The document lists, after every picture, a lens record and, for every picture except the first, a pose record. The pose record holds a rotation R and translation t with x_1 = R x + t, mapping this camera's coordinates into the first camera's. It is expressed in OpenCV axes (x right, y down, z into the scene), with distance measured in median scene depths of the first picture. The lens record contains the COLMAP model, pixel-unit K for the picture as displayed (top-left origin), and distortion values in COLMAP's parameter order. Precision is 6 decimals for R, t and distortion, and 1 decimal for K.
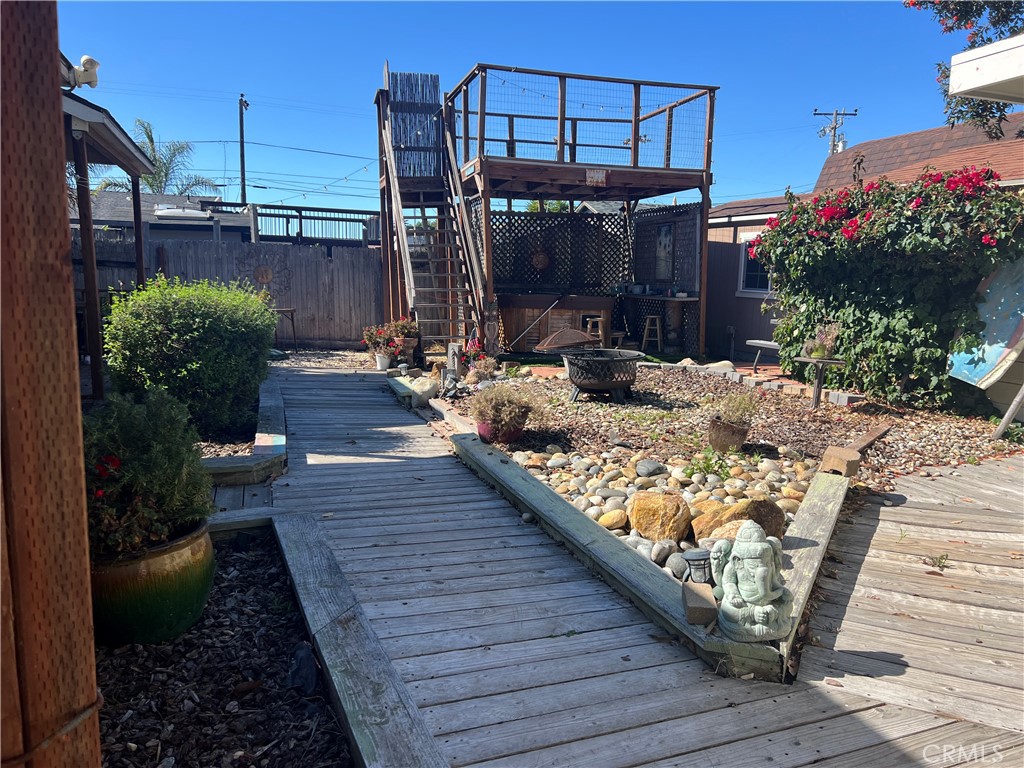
lens RADIAL K [[769.3, 0, 507.0], [0, 769.3, 389.5], [0, 0, 1]] dist [0.037264, -0.021238]
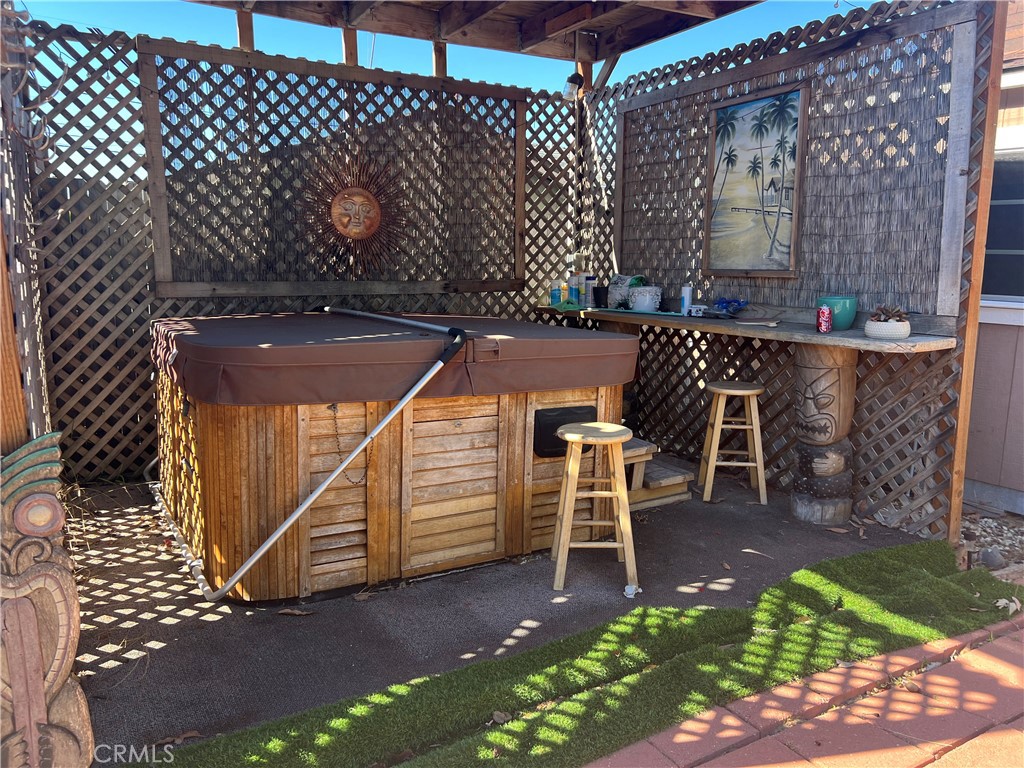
lens RADIAL K [[769.3, 0, 531.8], [0, 769.3, 378.3], [0, 0, 1]] dist [0.037264, -0.021238]
pose [[0.963811, -0.037657, 0.263914, 0.026004], [0.037233, 0.999285, 0.006609, -0.094201], [-0.263974, 0.003457, 0.964524, 0.650809]]
